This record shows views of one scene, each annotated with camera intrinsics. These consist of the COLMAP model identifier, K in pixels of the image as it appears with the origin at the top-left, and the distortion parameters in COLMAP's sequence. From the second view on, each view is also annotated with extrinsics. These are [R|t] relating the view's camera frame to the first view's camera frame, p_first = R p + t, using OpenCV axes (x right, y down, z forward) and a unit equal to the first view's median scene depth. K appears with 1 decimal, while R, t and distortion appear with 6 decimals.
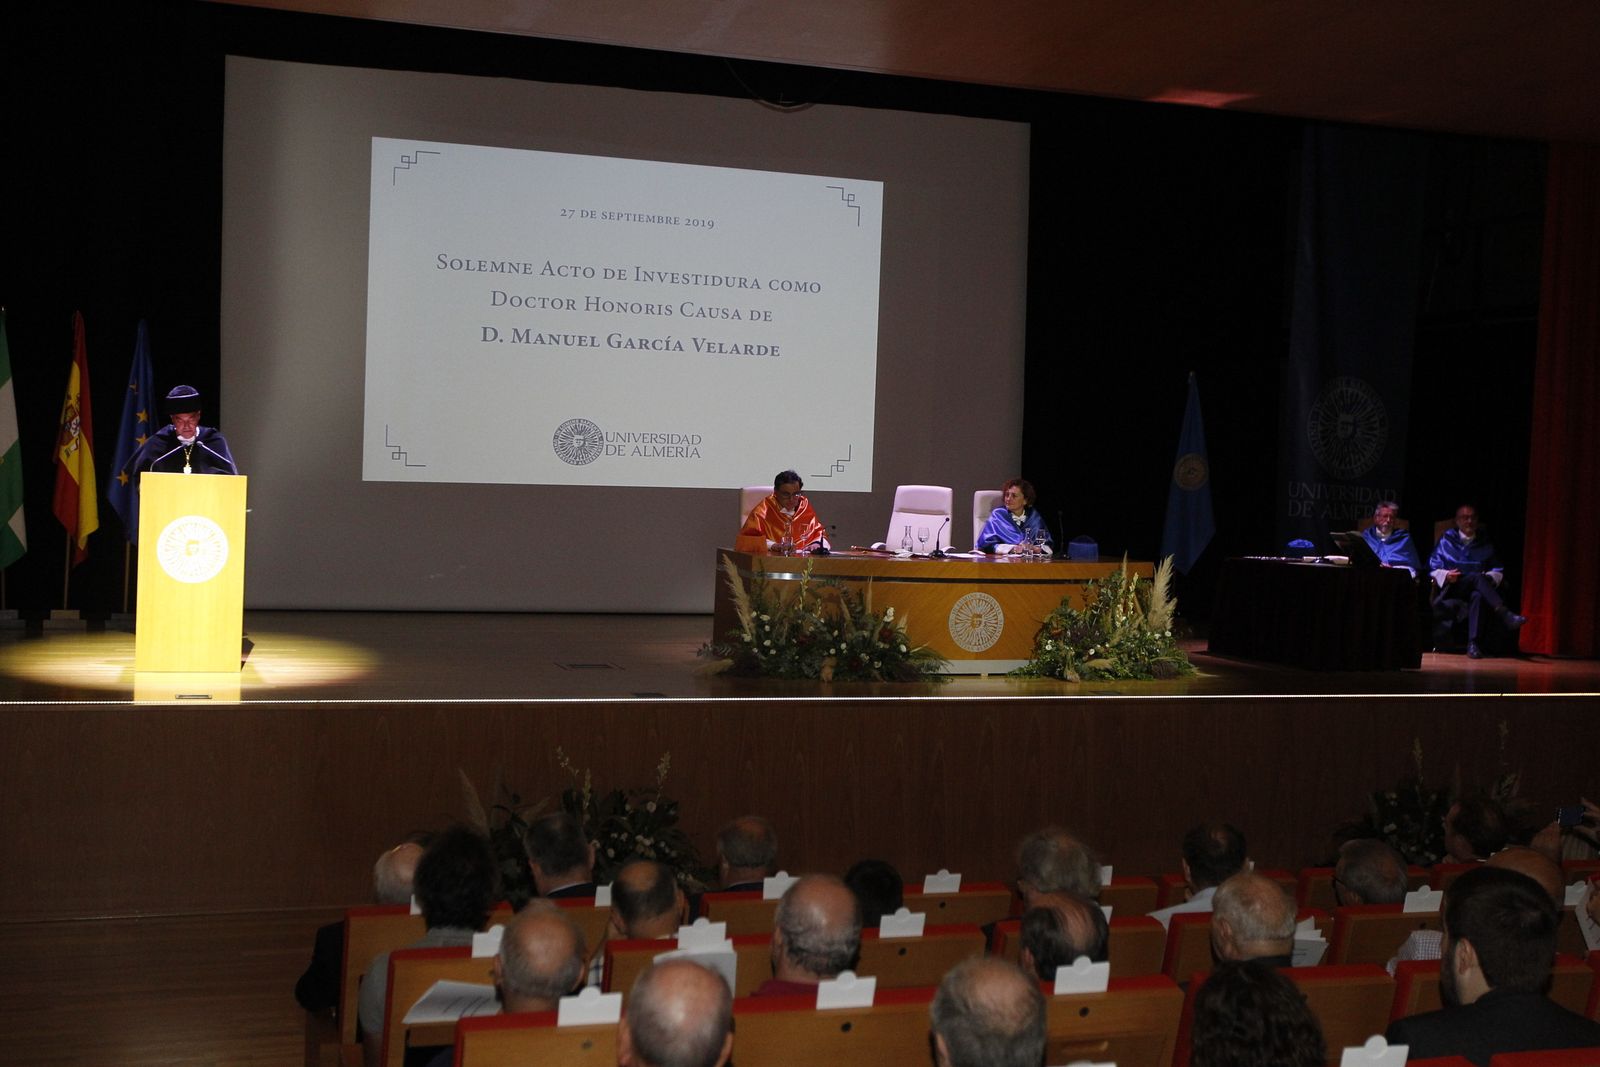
lens RADIAL K [[1456.0, 0, 851.3], [0, 1456.0, 528.7], [0, 0, 1]] dist [0.007198, 0.003047]
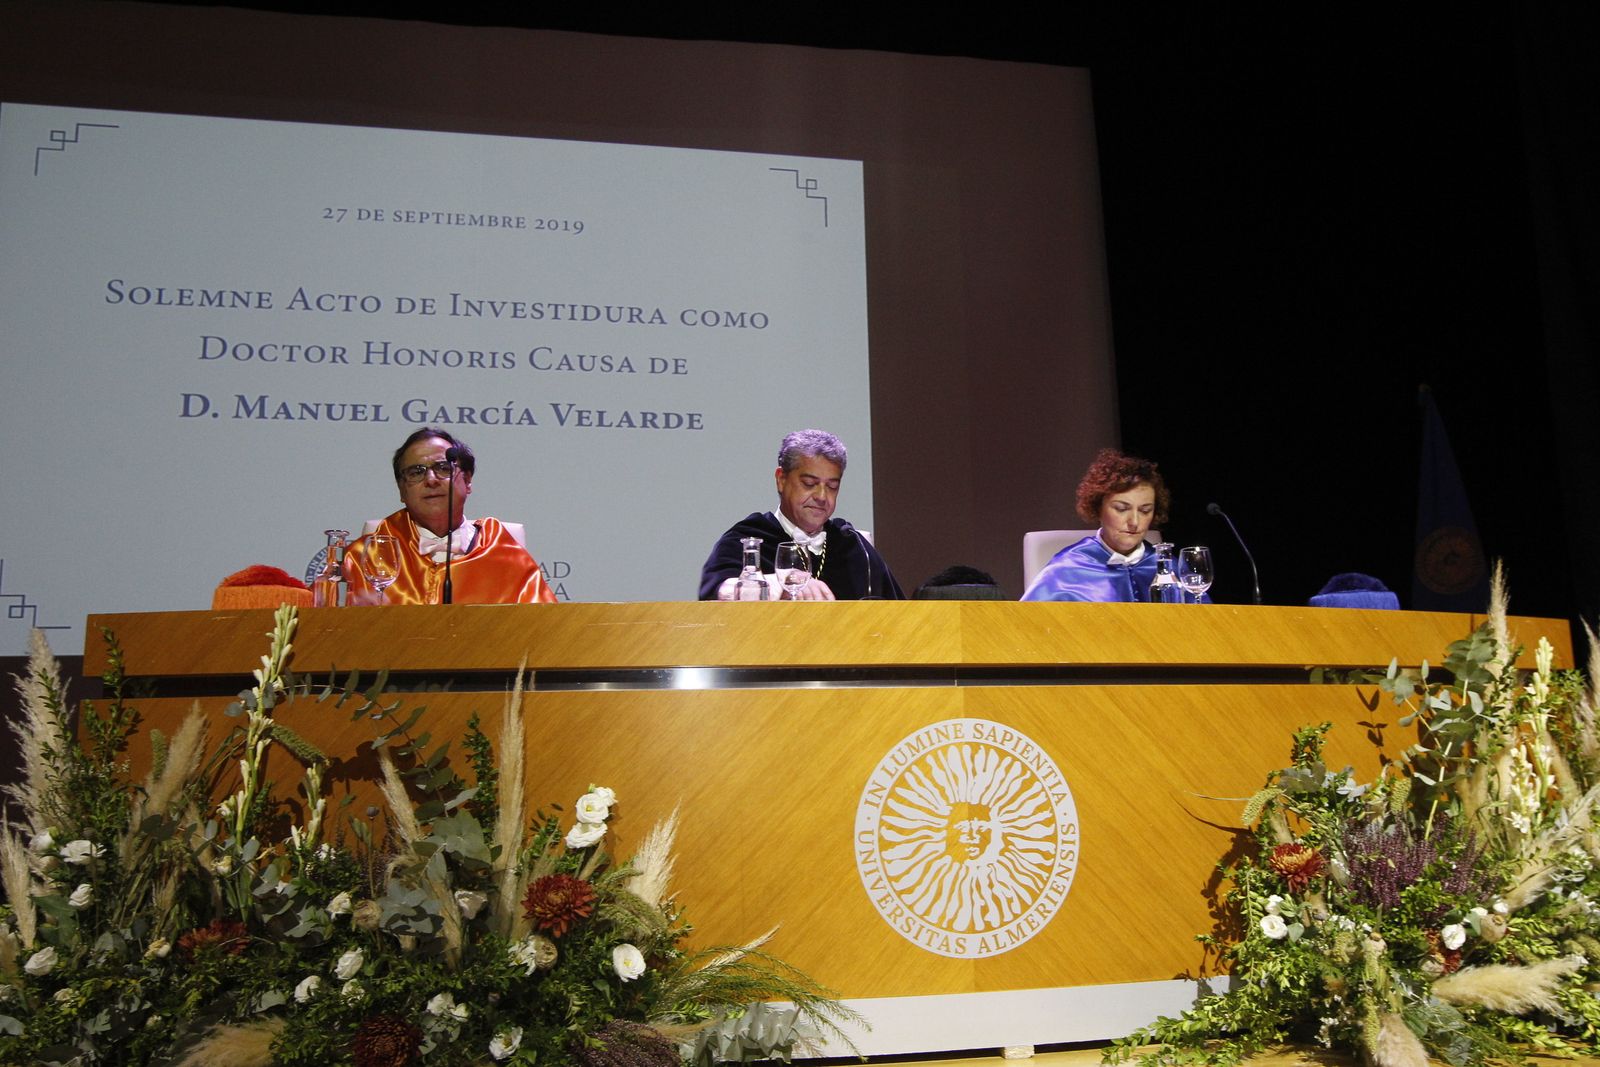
lens RADIAL K [[1300.2, 0, 800.0], [0, 1300.2, 533.5], [0, 0, 1]] dist [-0.044527, 0.059279]
pose [[0.987929, -0.080070, -0.132612, 0.087700], [0.051503, 0.977133, -0.206295, 0.055593], [0.146097, 0.196975, 0.969462, 0.738732]]
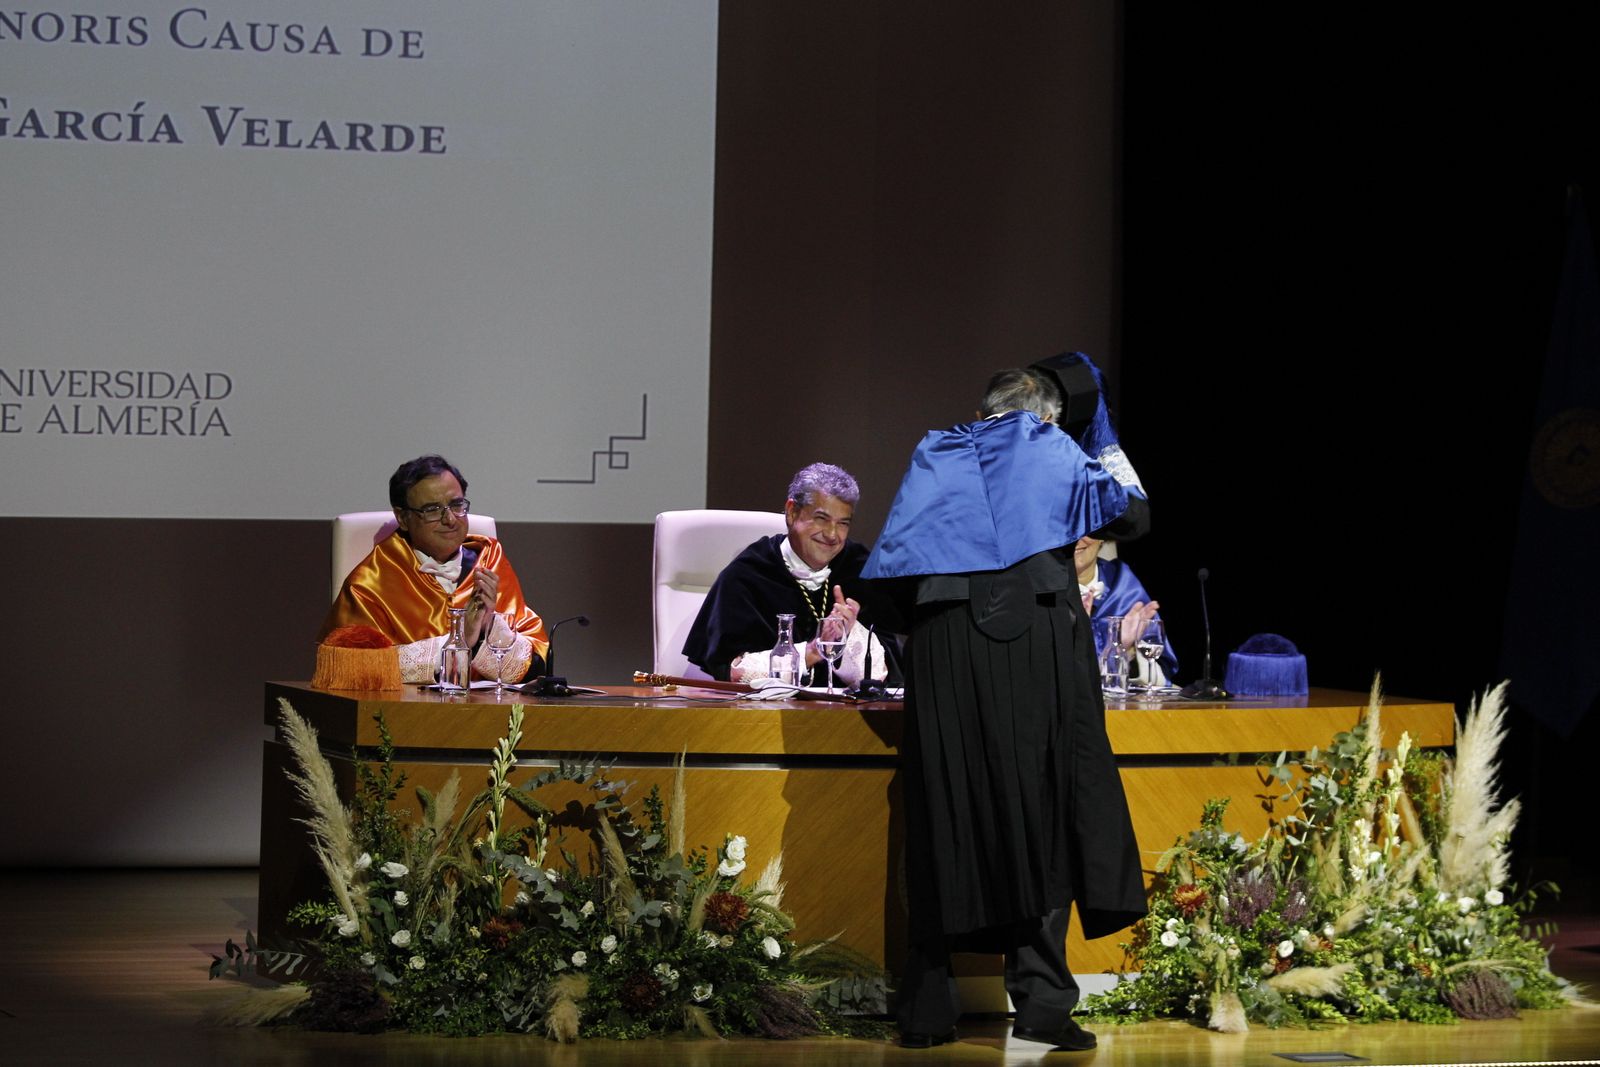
lens RADIAL K [[4114.2, 0, 800.0], [0, 4114.2, 533.5], [0, 0, 1]] dist [-0.034240, 0.203237]
pose [[0.999535, -0.013754, 0.027221, 0.014703], [0.014368, 0.999644, -0.022500, 0.001006], [-0.026902, 0.022881, 0.999376, -0.038760]]
